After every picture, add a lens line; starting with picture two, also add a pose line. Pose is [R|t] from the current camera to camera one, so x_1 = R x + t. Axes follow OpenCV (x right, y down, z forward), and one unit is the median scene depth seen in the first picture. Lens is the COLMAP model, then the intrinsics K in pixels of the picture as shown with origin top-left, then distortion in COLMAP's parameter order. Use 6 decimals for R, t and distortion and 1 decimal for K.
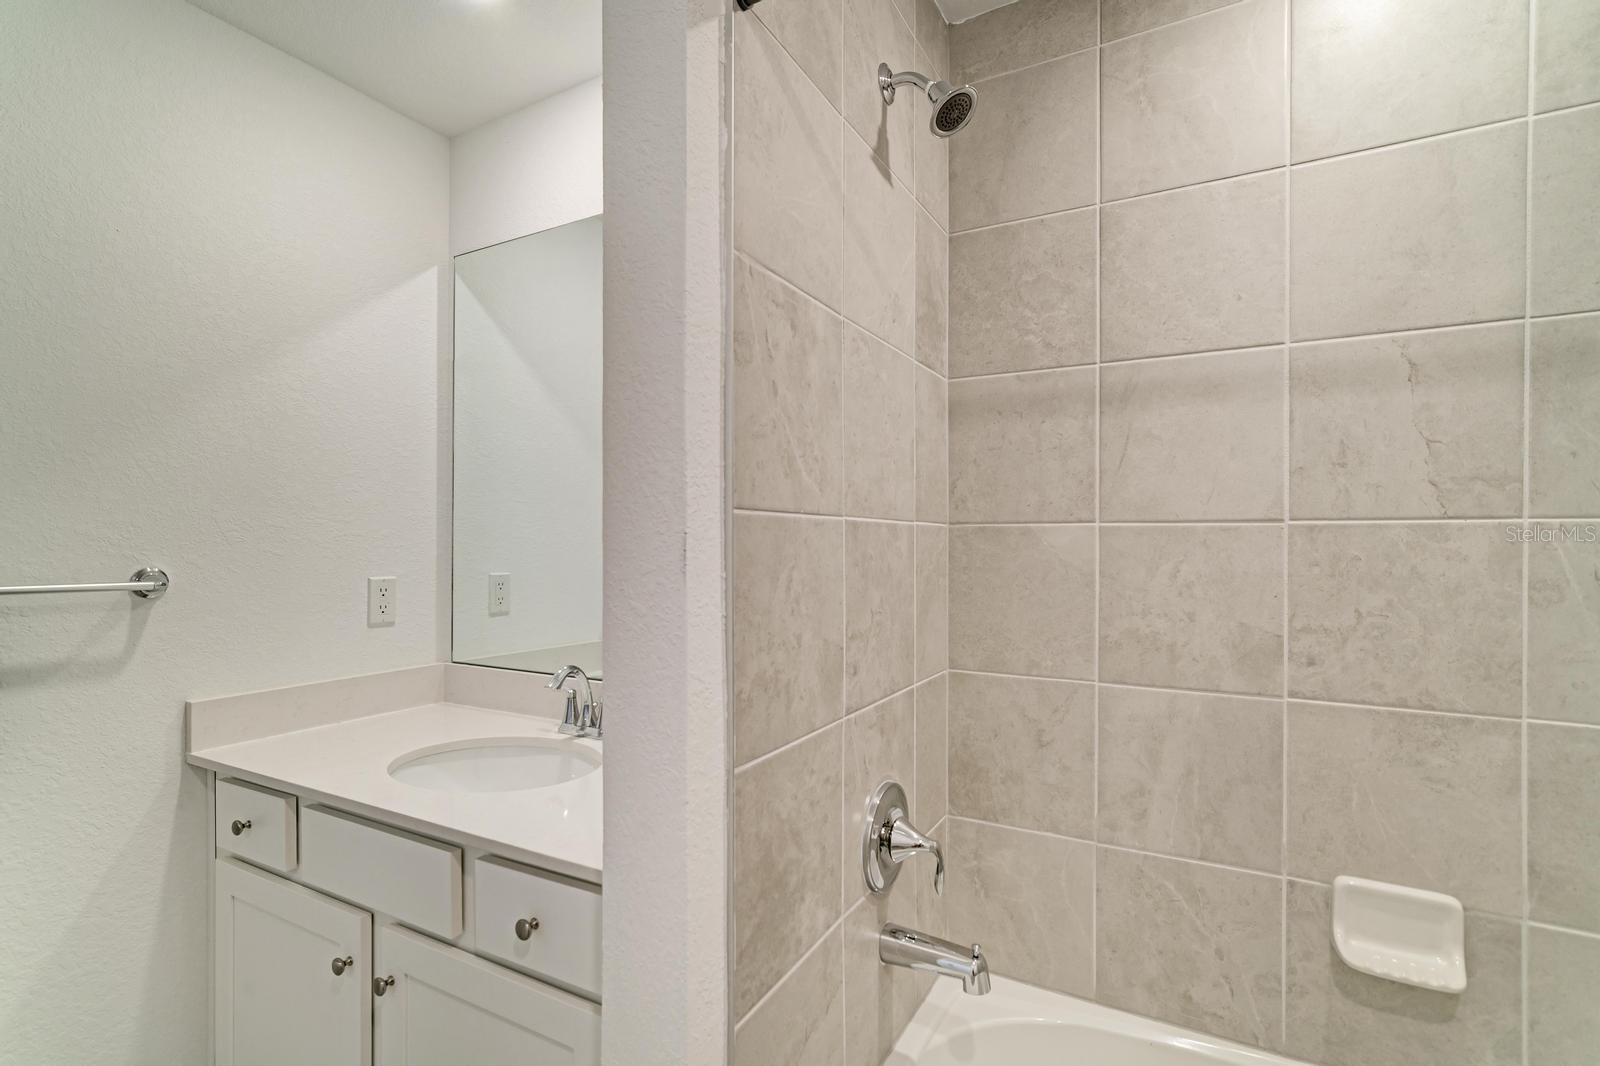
lens RADIAL K [[774.6, 0, 797.2], [0, 774.6, 539.5], [0, 0, 1]] dist [0.013630, 0.001067]
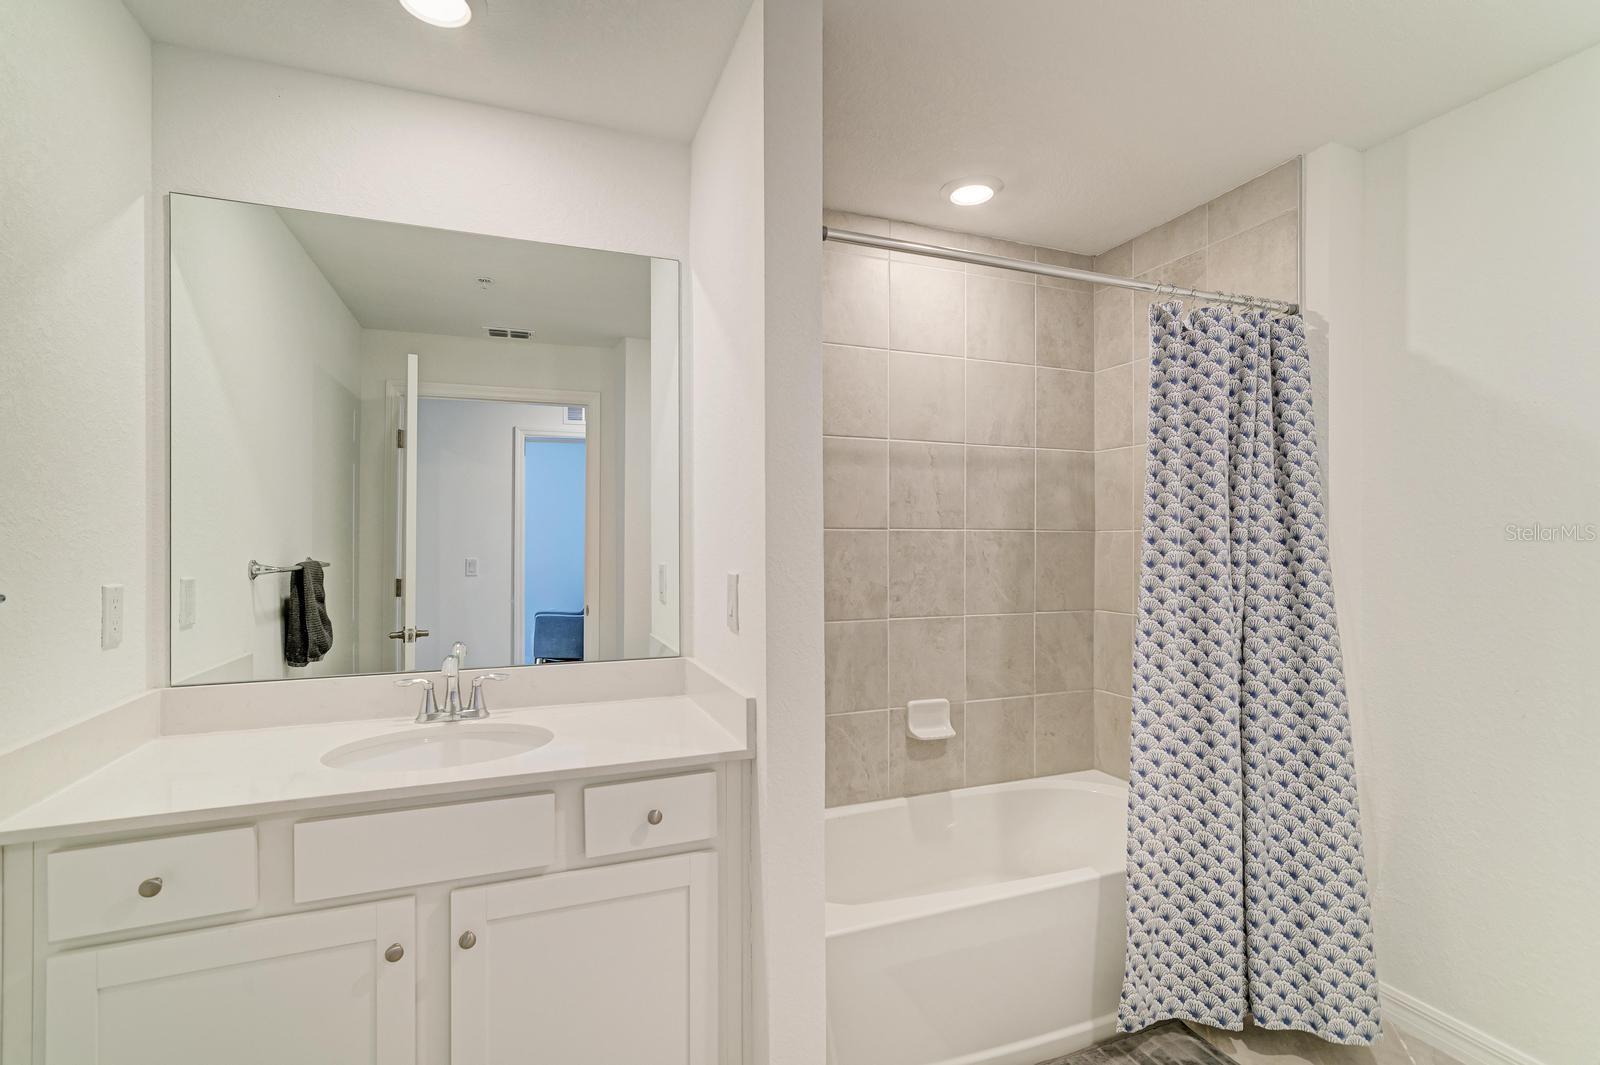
lens RADIAL K [[774.6, 0, 799.8], [0, 774.6, 535.2], [0, 0, 1]] dist [0.013630, 0.001067]
pose [[0.626214, 0.005104, 0.779635, -1.085466], [-0.000454, 0.999981, -0.006182, 0.004503], [-0.779651, 0.003517, 0.626204, -0.056755]]
